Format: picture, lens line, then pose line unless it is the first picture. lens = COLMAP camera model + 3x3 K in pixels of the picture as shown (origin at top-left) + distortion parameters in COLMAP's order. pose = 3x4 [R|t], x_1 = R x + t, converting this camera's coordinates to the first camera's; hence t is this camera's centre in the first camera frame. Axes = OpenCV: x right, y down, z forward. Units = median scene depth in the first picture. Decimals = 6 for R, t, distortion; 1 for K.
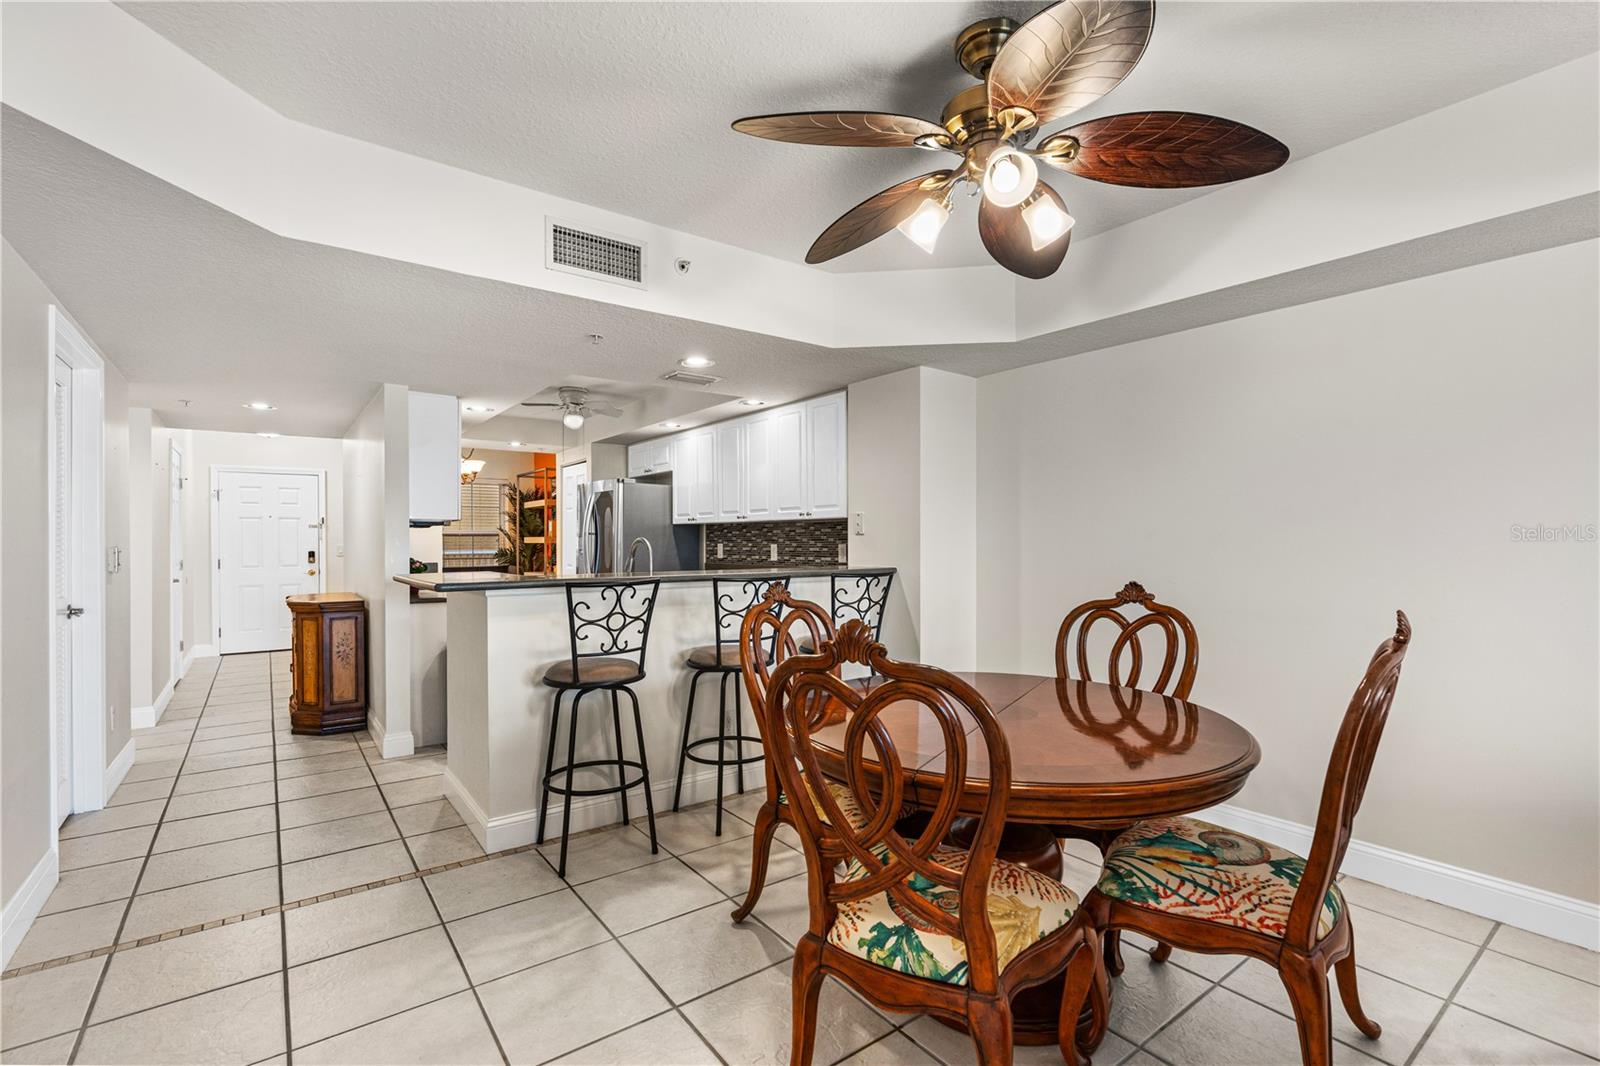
lens RADIAL K [[732.3, 0, 803.9], [0, 732.3, 537.2], [0, 0, 1]] dist [0.008057, -0.002618]
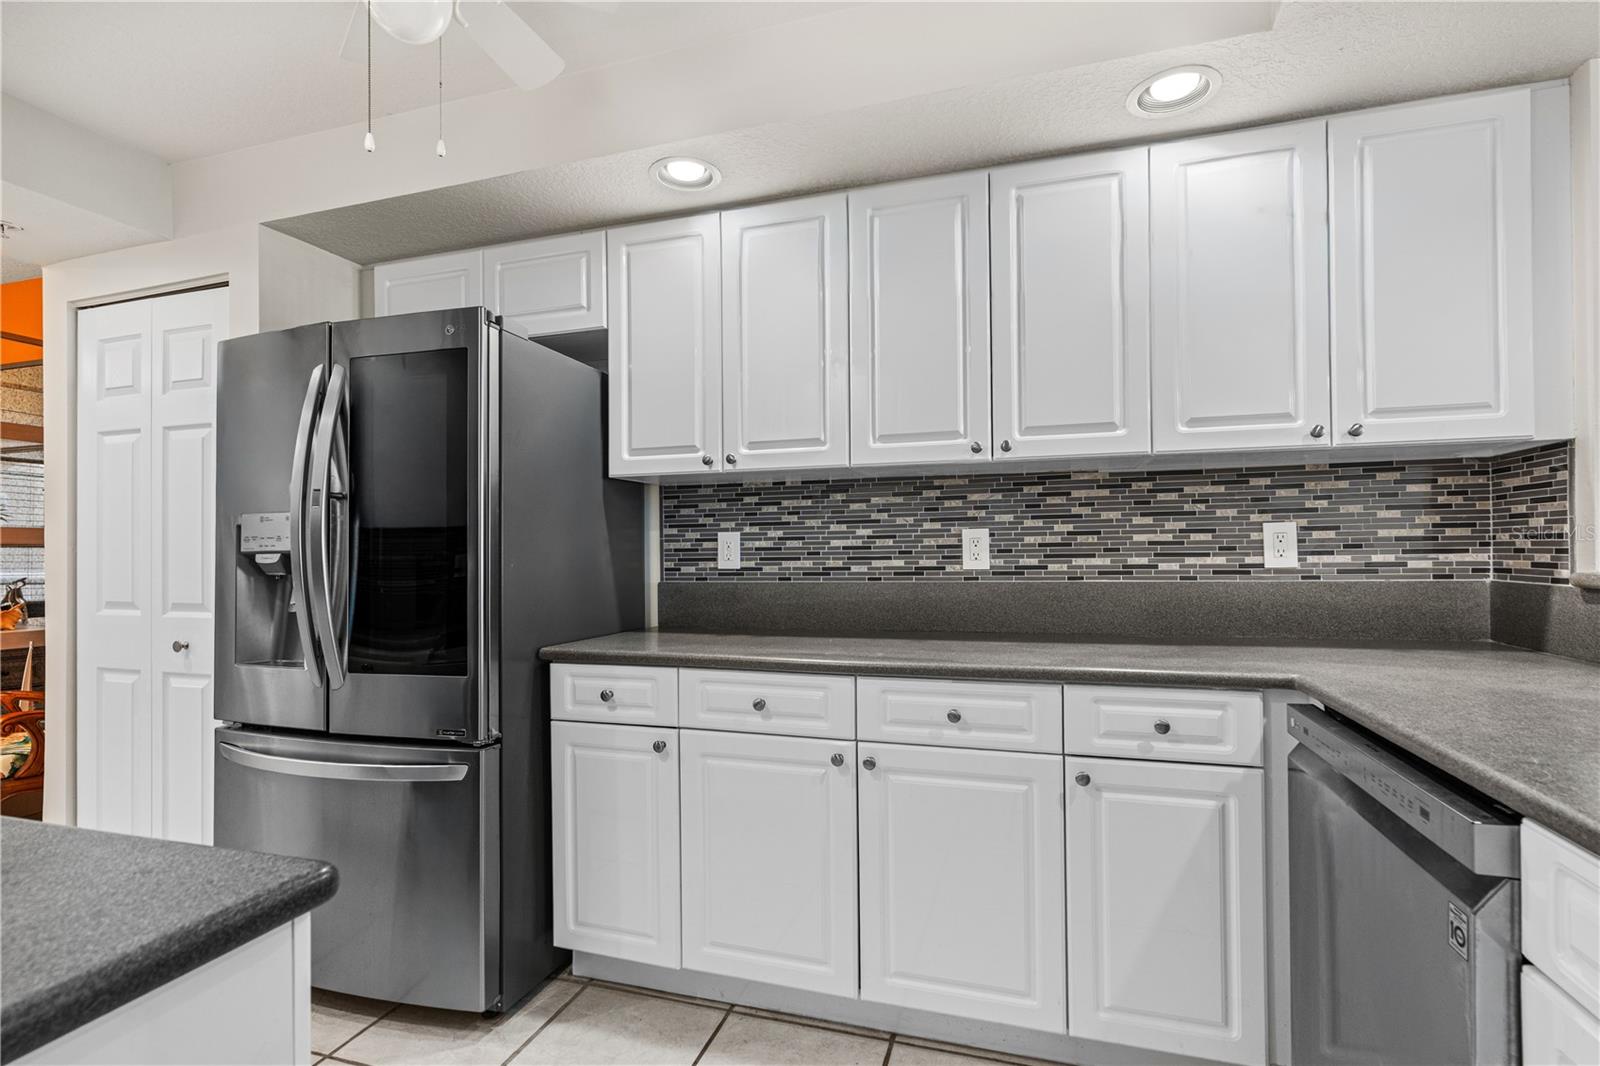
lens RADIAL K [[732.3, 0, 809.5], [0, 732.3, 536.6], [0, 0, 1]] dist [0.008057, -0.002618]
pose [[0.791011, -0.000493, 0.611801, -0.357231], [0.007543, 0.999932, -0.008947, 0.017123], [-0.611755, 0.011692, 0.790961, 0.744534]]
